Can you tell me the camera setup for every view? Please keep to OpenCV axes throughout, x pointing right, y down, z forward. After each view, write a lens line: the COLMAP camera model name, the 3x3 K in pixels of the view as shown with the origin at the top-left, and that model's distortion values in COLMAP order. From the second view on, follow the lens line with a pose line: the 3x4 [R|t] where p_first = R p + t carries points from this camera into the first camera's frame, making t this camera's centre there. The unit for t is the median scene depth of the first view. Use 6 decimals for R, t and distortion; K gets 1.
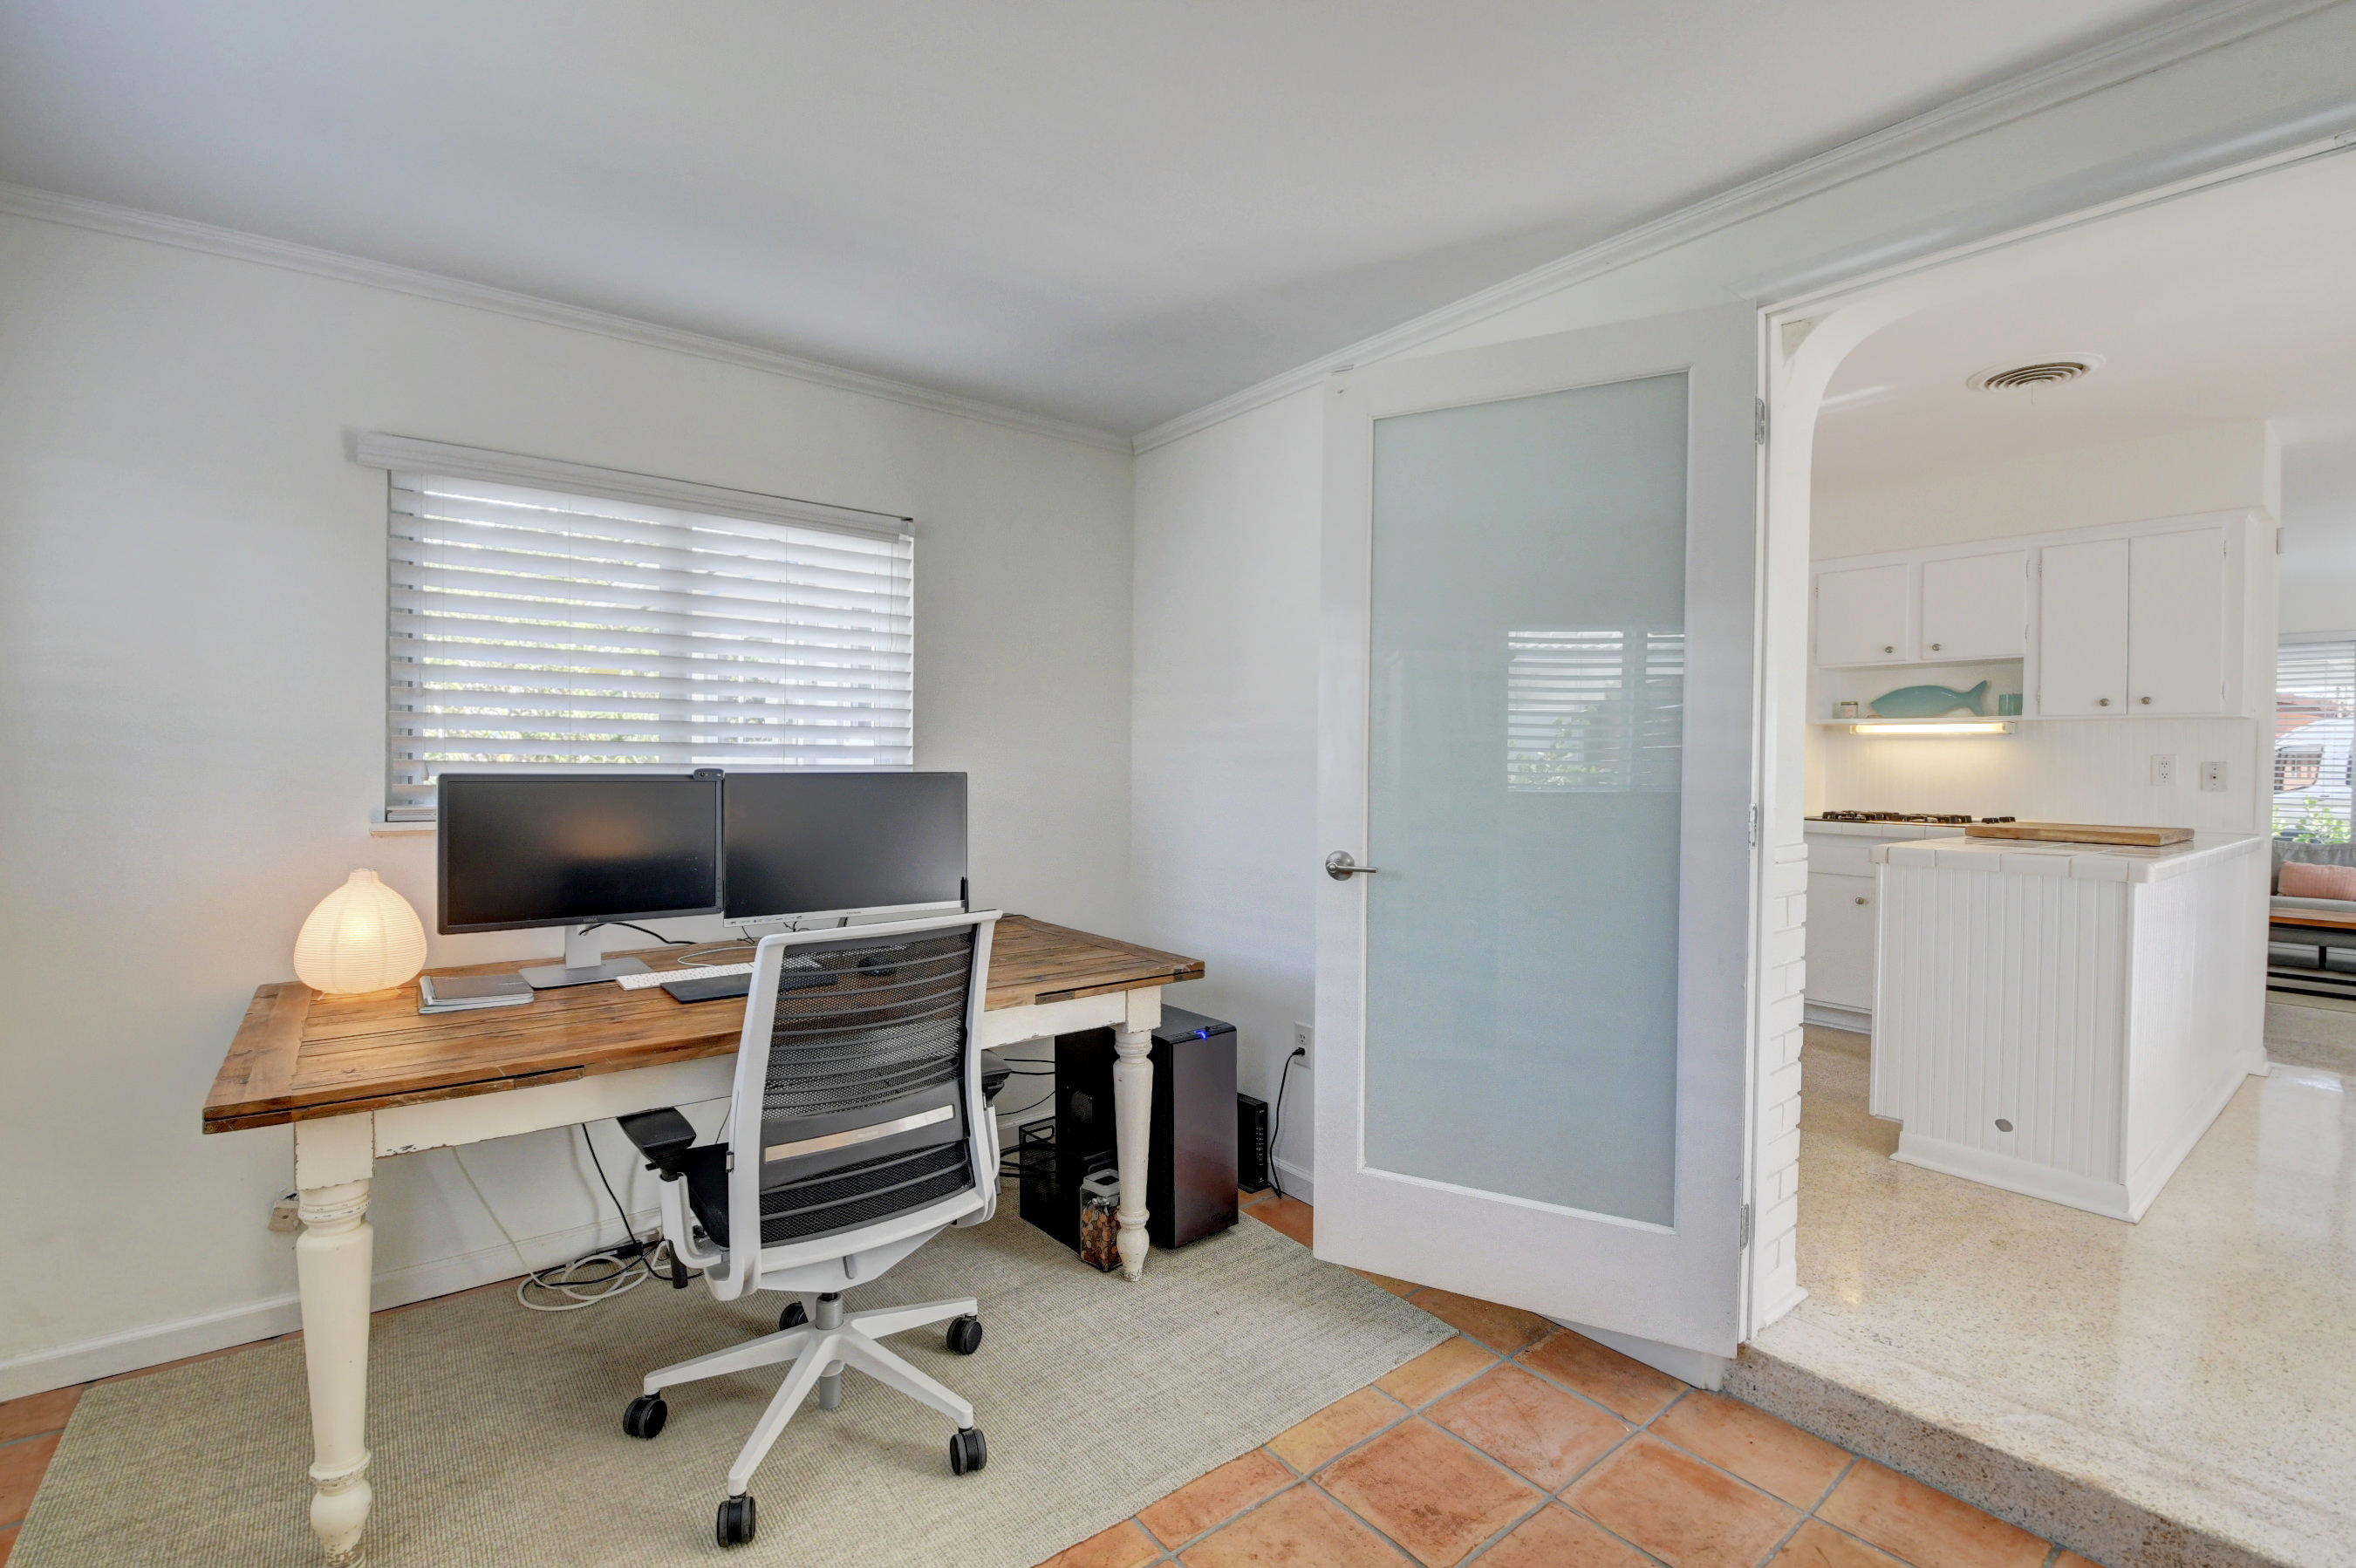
lens RADIAL K [[1034.4, 0, 1200.6], [0, 1034.4, 776.0], [0, 0, 1]] dist [0.000699, -0.015867]
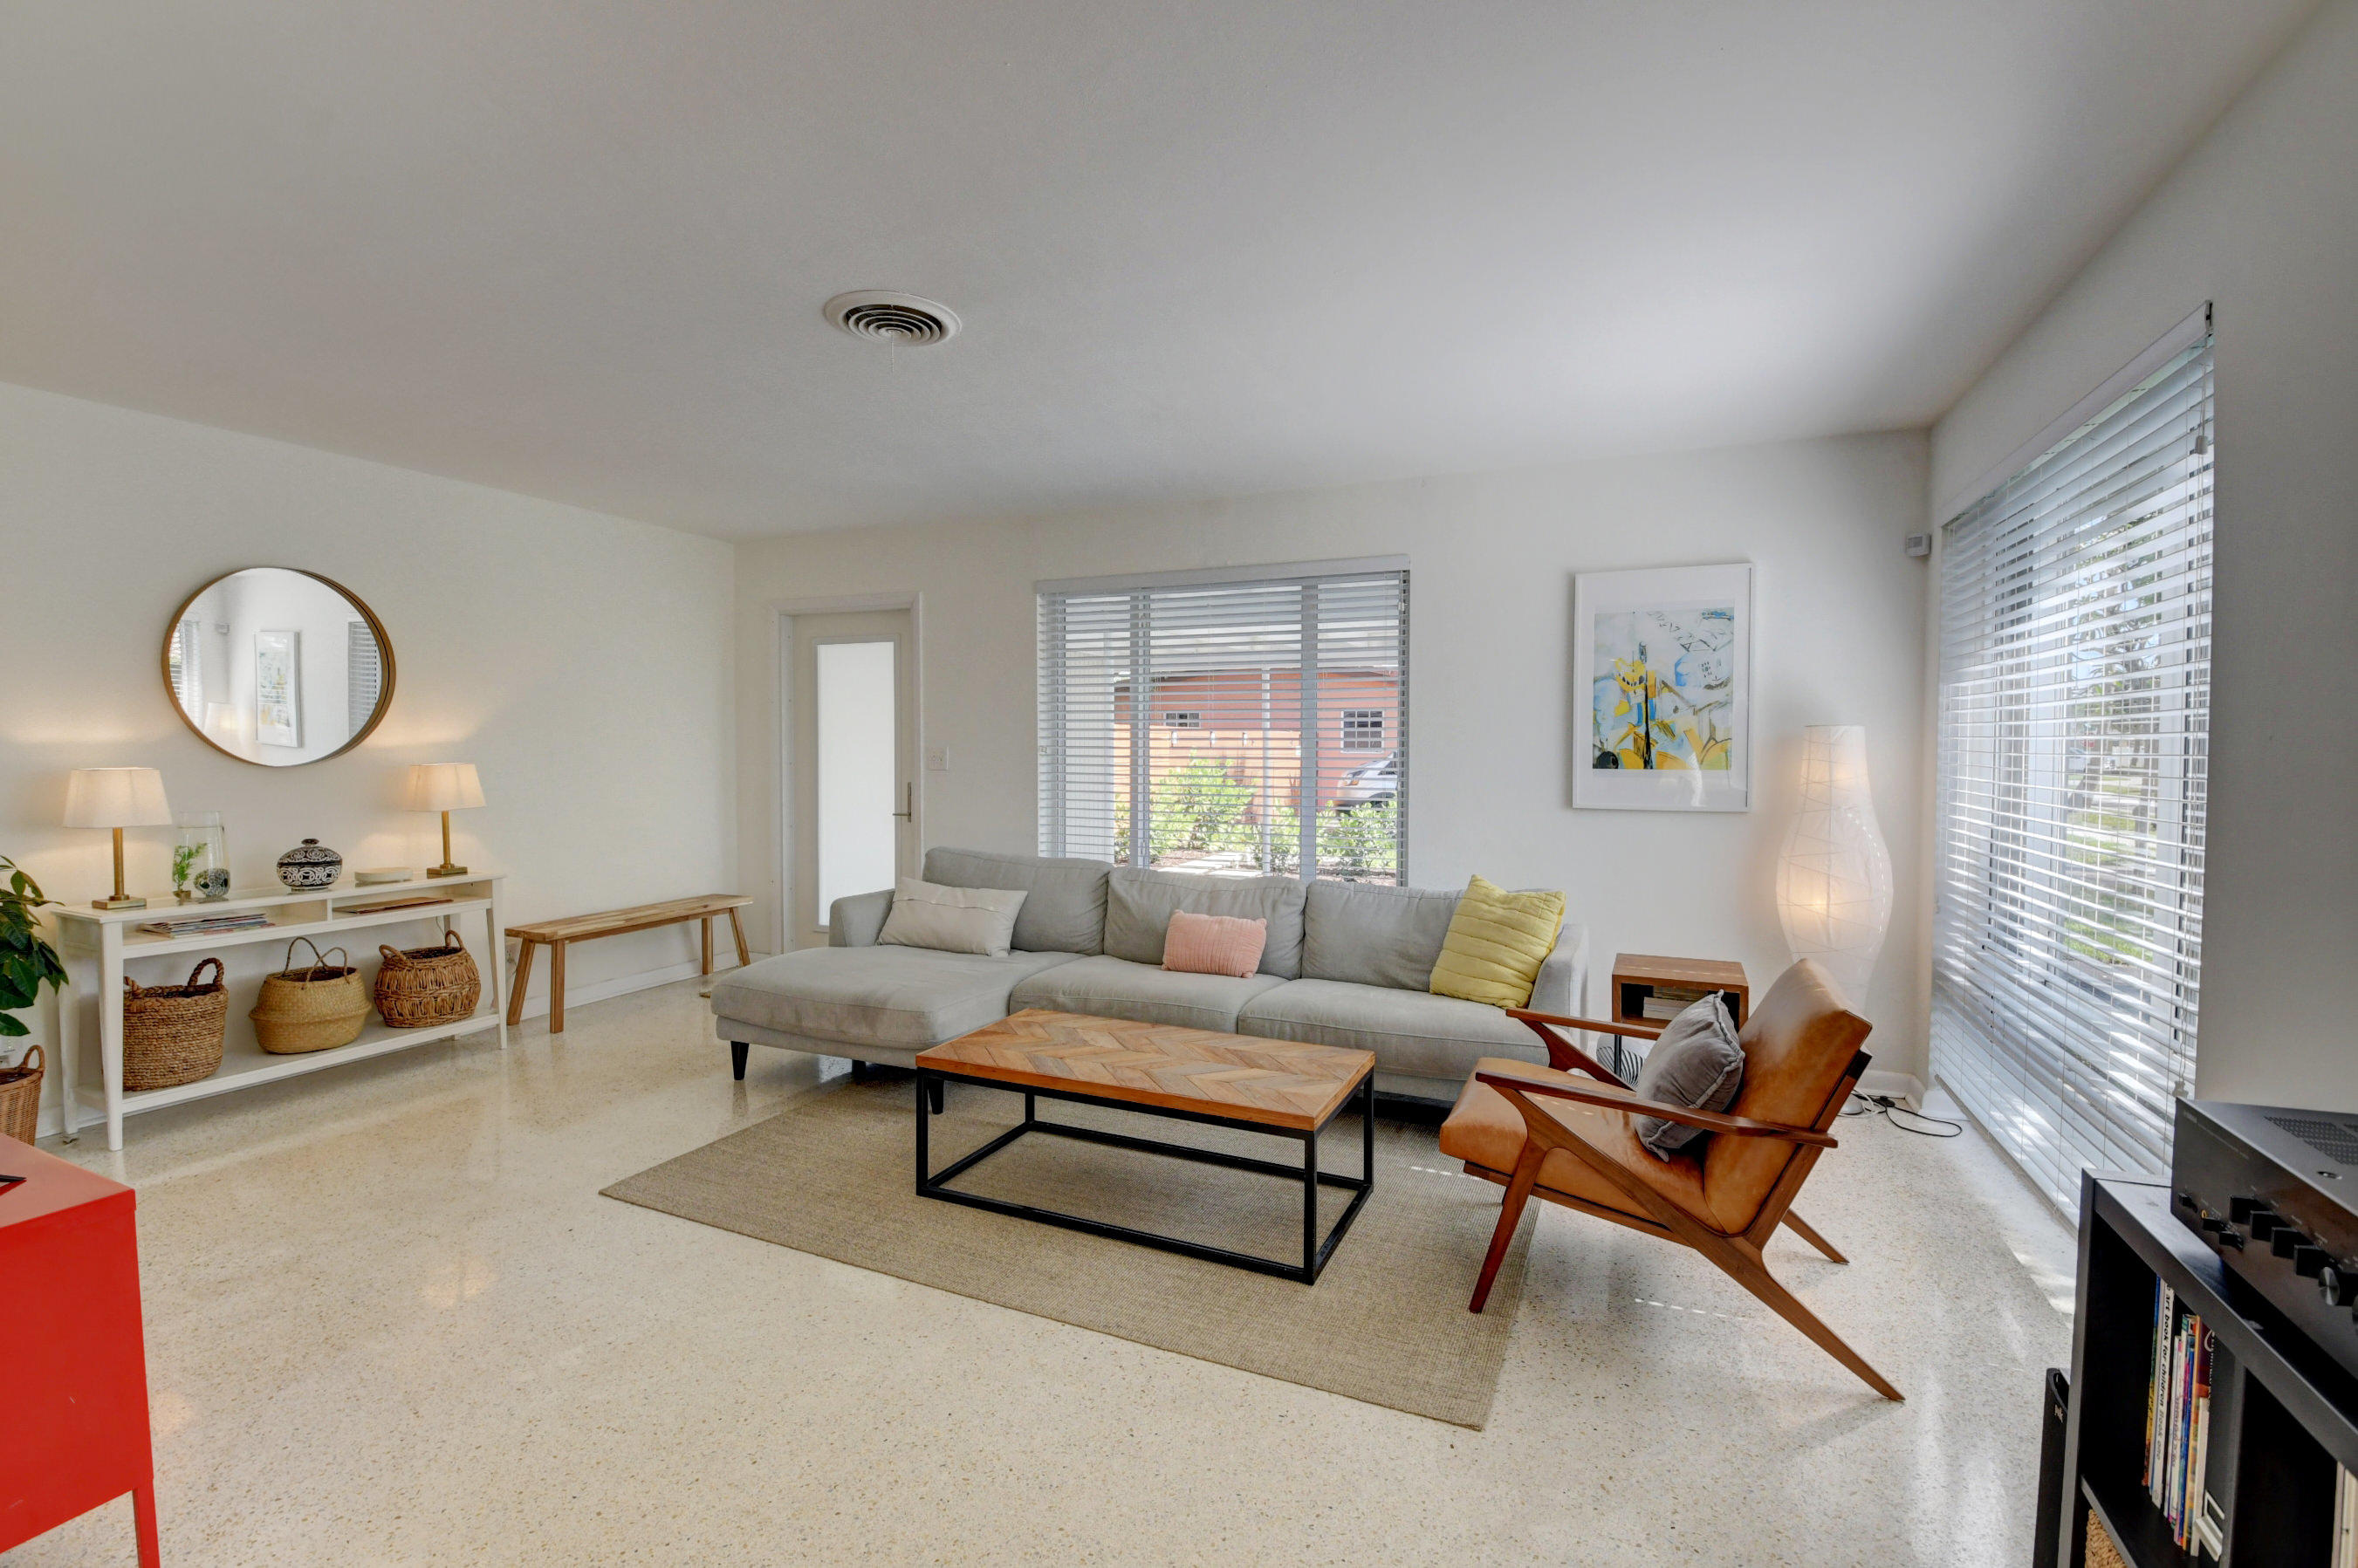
lens RADIAL K [[1035.3, 0, 1162.0], [0, 1035.3, 782.2], [0, 0, 1]] dist [0.000699, -0.015867]
pose [[0.884759, -0.031783, 0.464963, 1.103115], [0.019070, 0.999305, 0.032020, -0.027674], [-0.465658, -0.019463, 0.884751, 0.626545]]
